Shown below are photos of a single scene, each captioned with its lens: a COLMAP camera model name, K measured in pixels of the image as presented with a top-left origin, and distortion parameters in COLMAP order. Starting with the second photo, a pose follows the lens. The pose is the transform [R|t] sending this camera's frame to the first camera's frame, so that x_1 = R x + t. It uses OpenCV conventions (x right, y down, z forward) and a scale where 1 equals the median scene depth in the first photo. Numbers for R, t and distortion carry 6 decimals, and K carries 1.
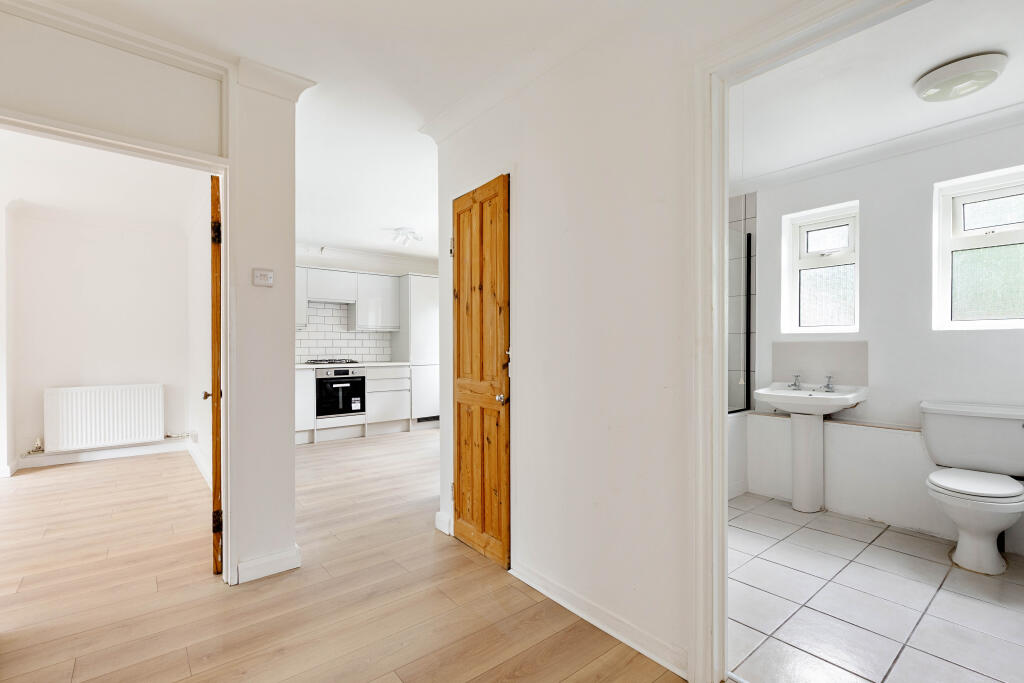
lens RADIAL K [[461.6, 0, 509.2], [0, 461.6, 356.5], [0, 0, 1]] dist [0.000348, -0.000112]
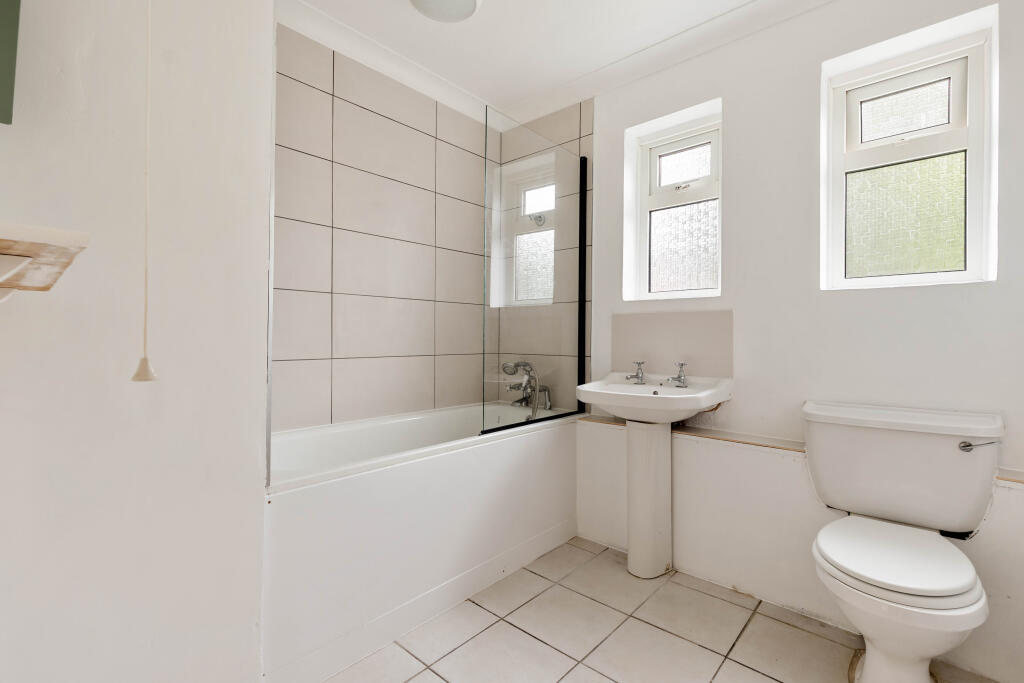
lens RADIAL K [[461.6, 0, 510.9], [0, 461.6, 338.9], [0, 0, 1]] dist [0.000348, -0.000112]
pose [[0.986609, 0.015897, 0.162328, 0.353081], [-0.012313, 0.999658, -0.023064, 0.026736], [-0.162640, 0.020757, 0.986467, 0.397367]]
